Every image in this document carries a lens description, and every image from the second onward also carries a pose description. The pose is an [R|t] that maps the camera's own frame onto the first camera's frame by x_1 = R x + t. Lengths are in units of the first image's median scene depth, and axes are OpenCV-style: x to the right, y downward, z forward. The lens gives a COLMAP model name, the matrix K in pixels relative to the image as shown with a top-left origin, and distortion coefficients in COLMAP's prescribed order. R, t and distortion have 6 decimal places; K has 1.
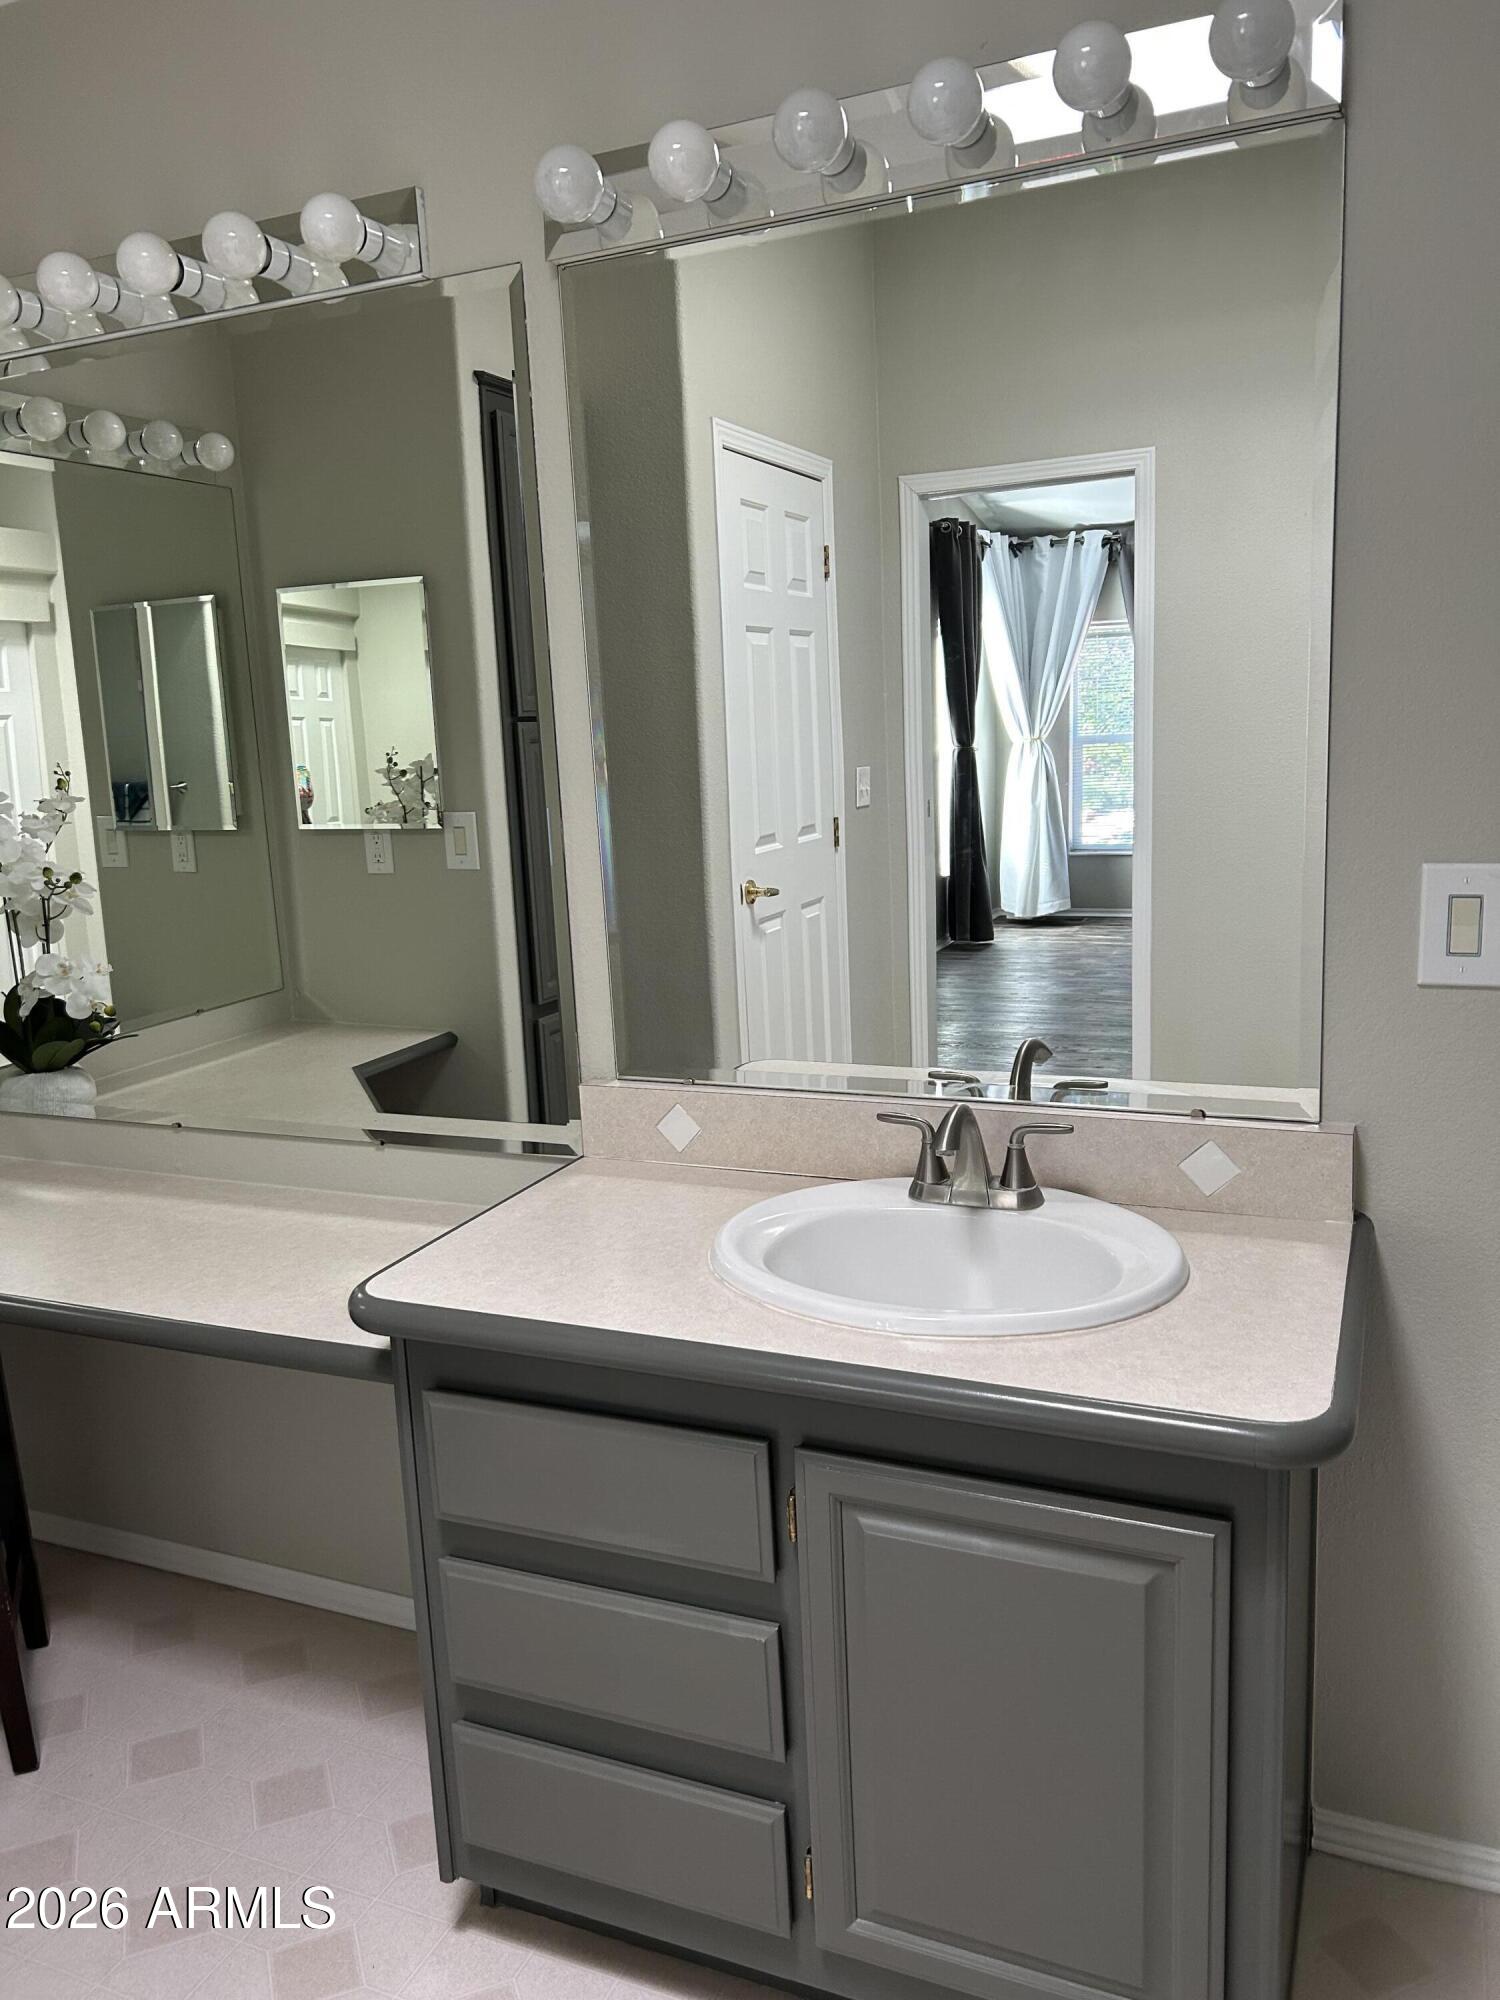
lens RADIAL K [[1481.8, 0, 740.2], [0, 1481.8, 1002.0], [0, 0, 1]] dist [0.042921, -0.061963]
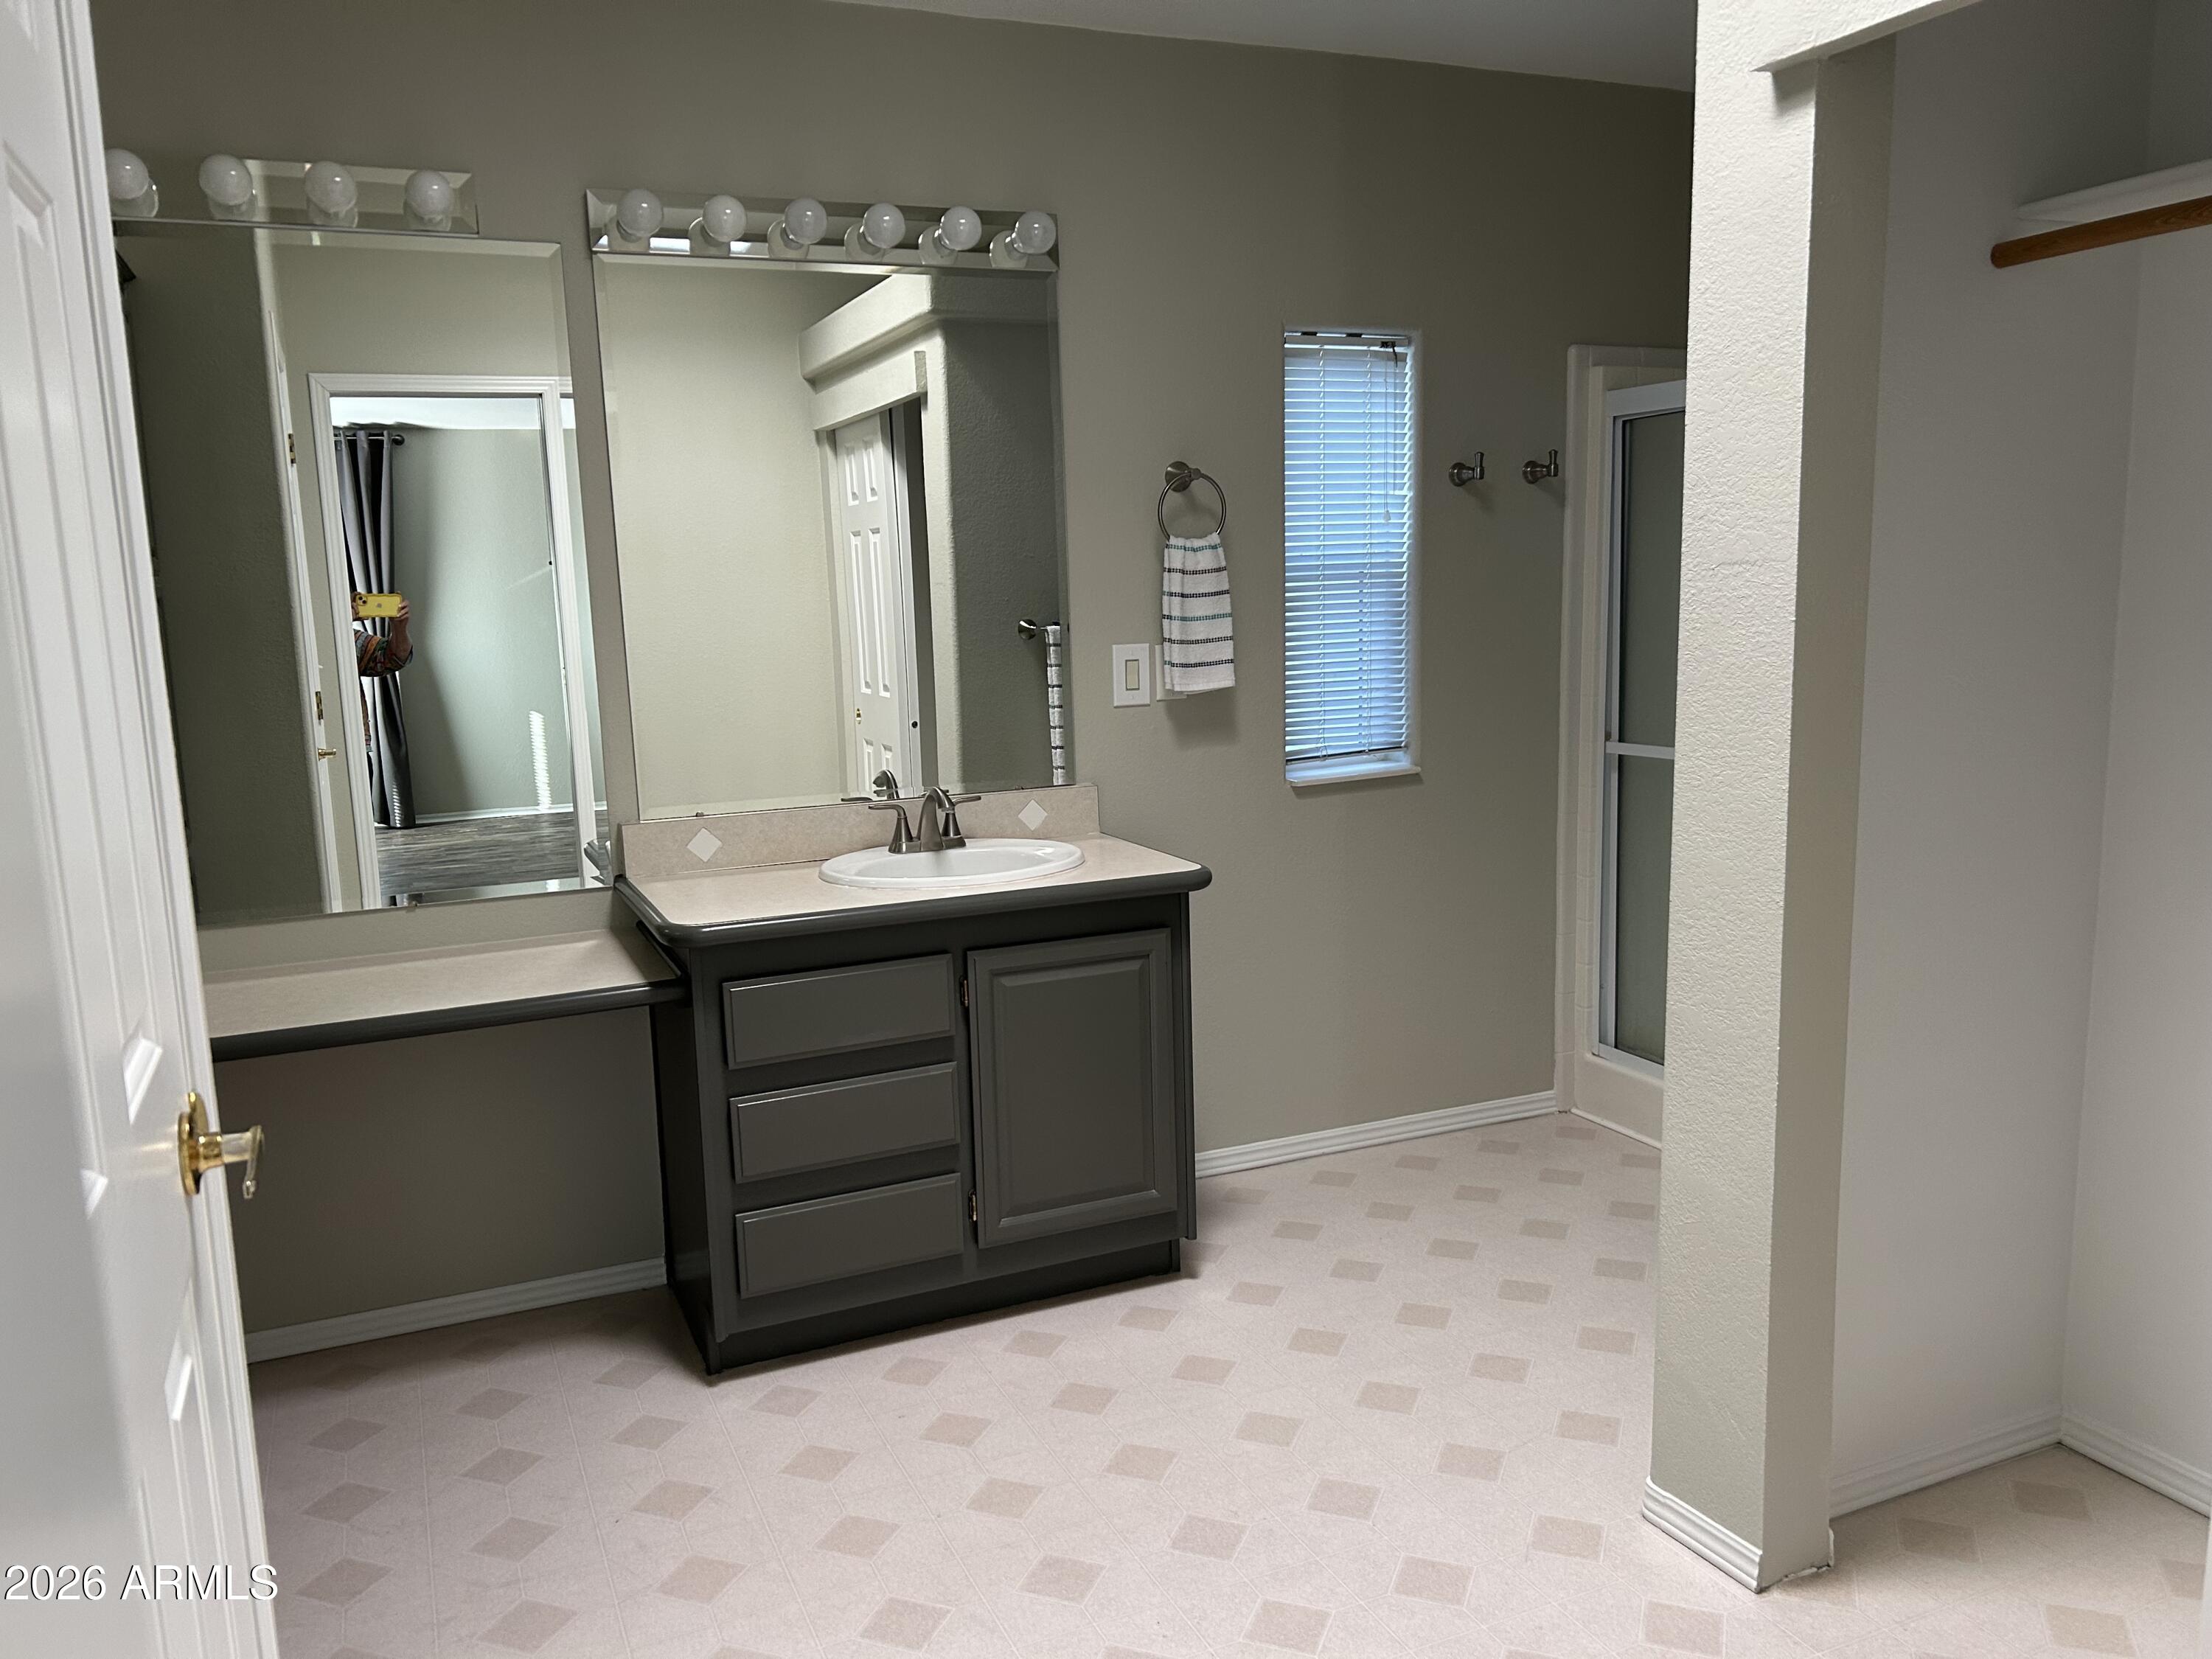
lens RADIAL K [[1638.8, 0, 1101.9], [0, 1638.8, 832.2], [0, 0, 1]] dist [0.042921, -0.061963]
pose [[0.683738, -0.090135, 0.724139, -0.783700], [0.135957, 0.990702, -0.005057, 0.110918], [-0.716950, 0.101910, 0.689635, -0.322960]]
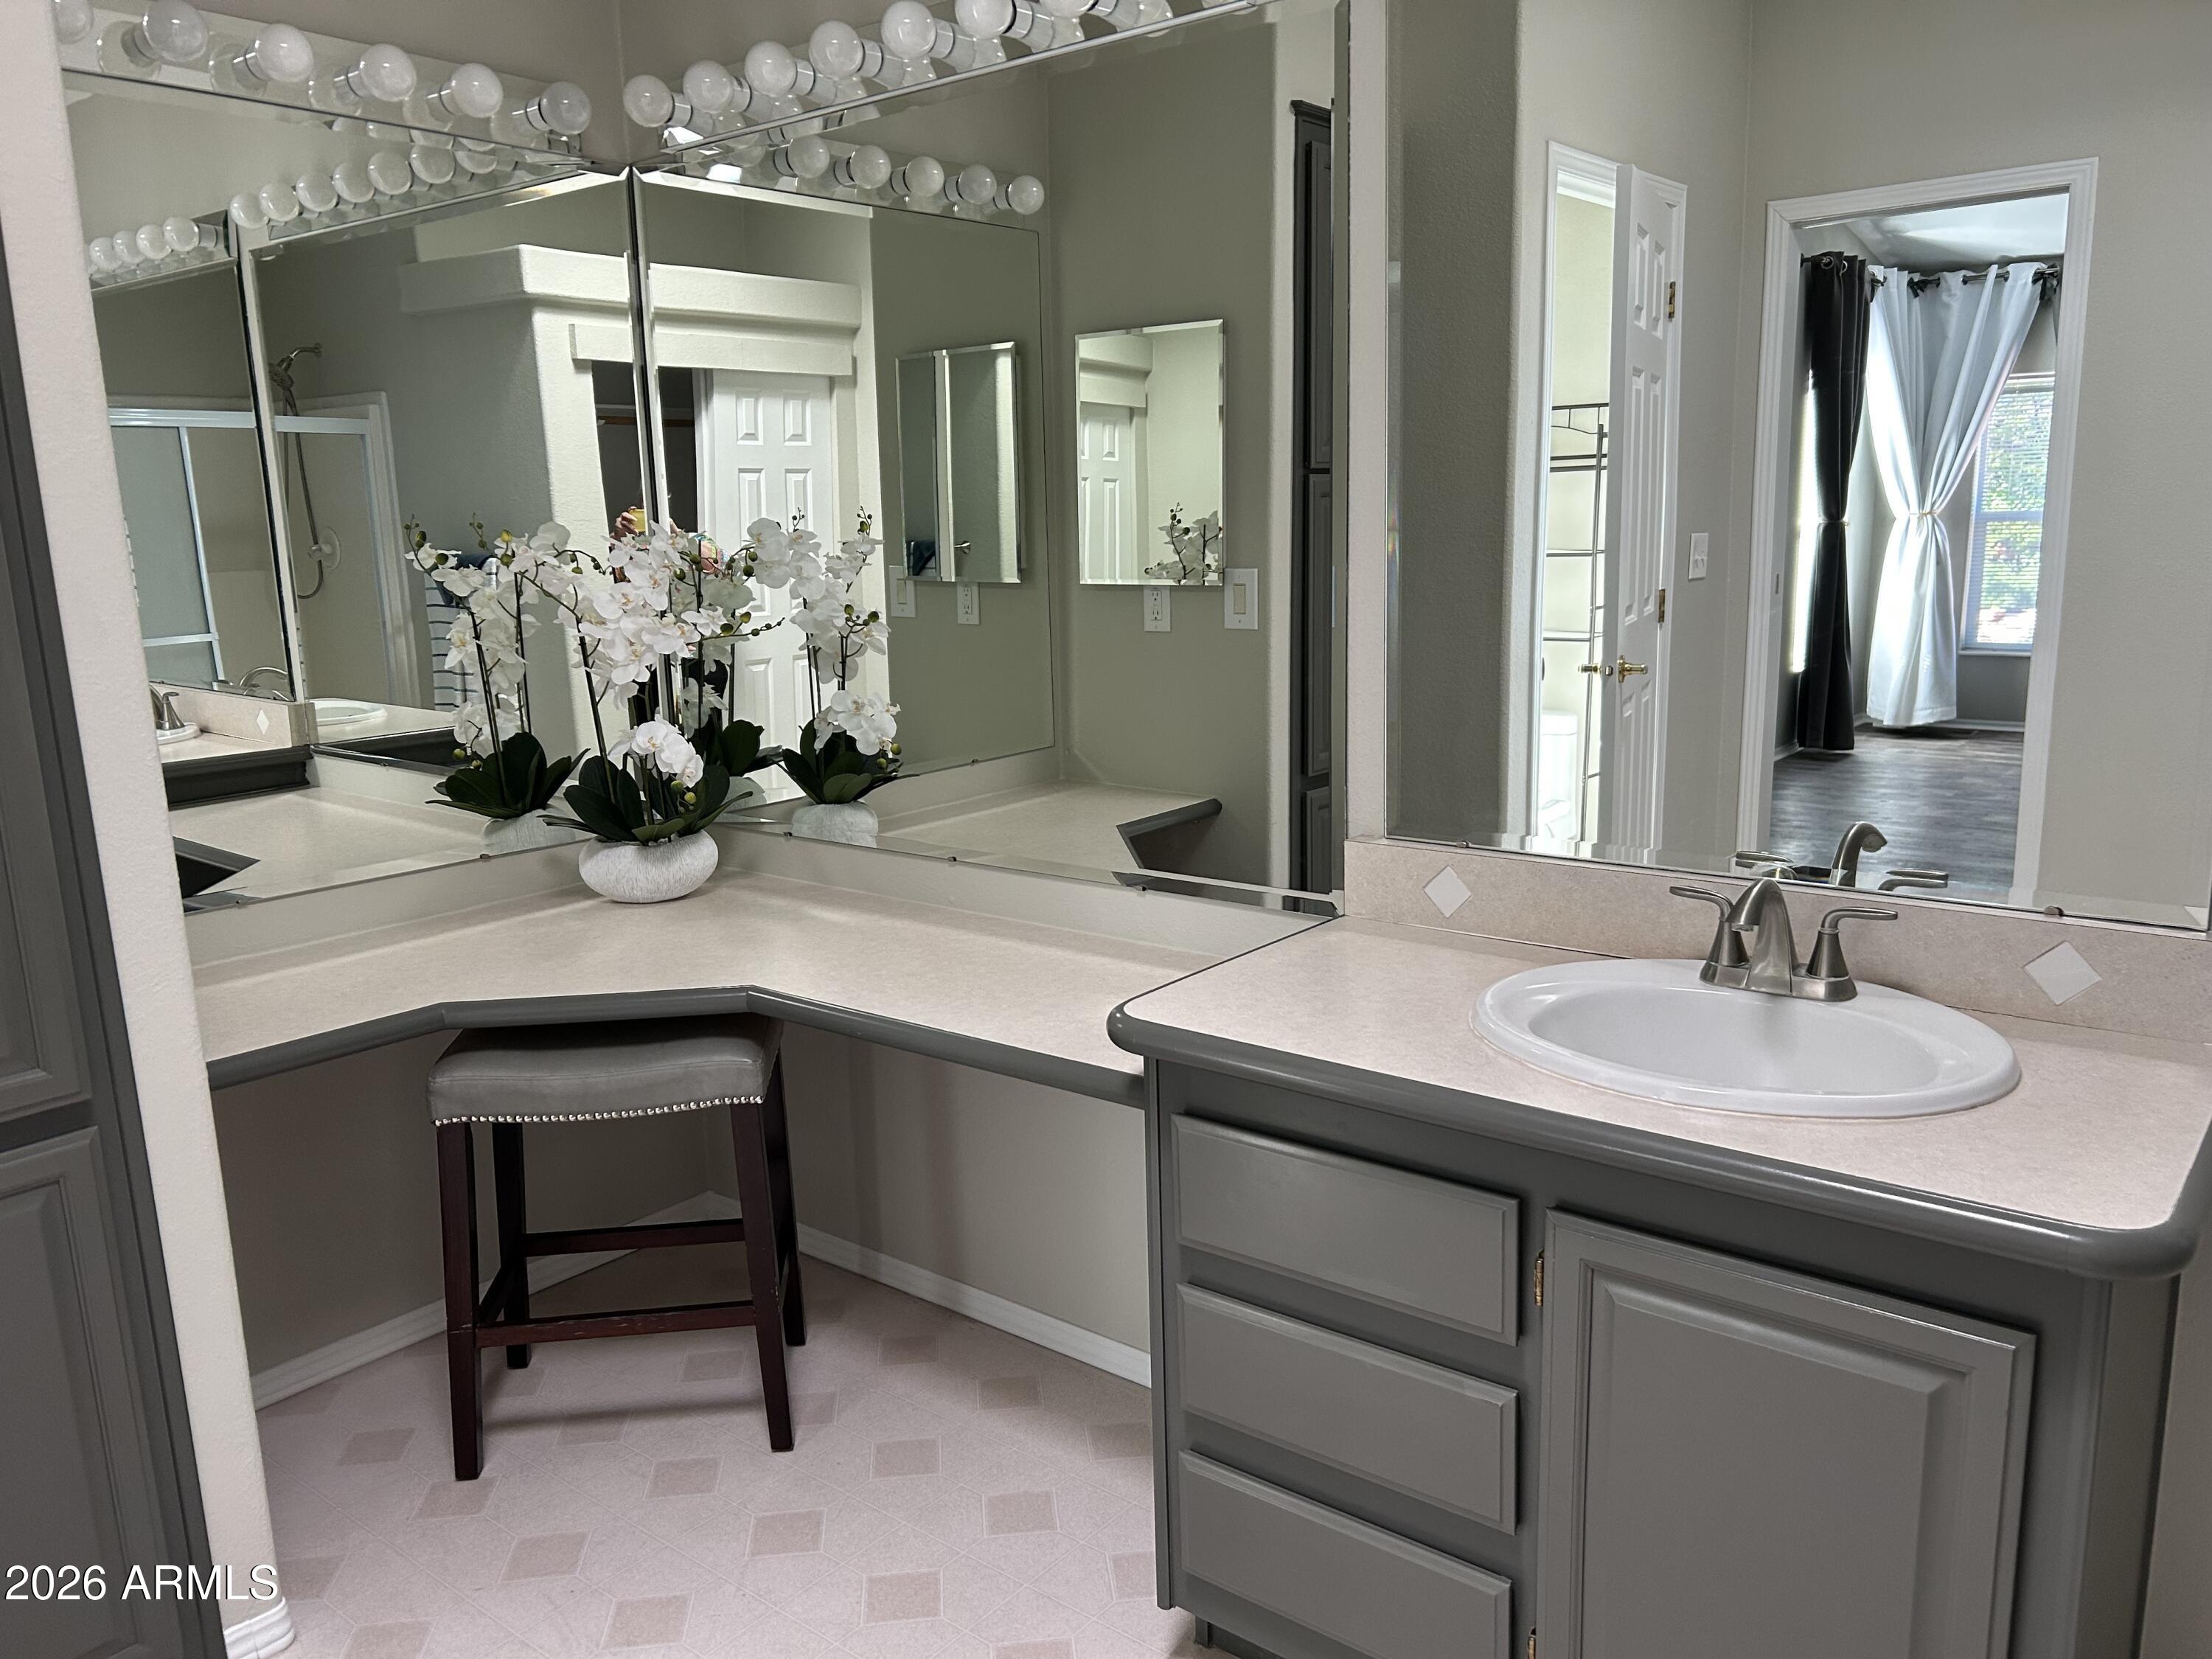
lens RADIAL K [[1638.8, 0, 1101.9], [0, 1638.8, 832.2], [0, 0, 1]] dist [0.042921, -0.061963]
pose [[0.963817, 0.068935, -0.257496, 0.010061], [-0.064783, 0.997596, 0.024585, 0.029449], [0.258572, -0.007014, 0.965966, -0.060884]]
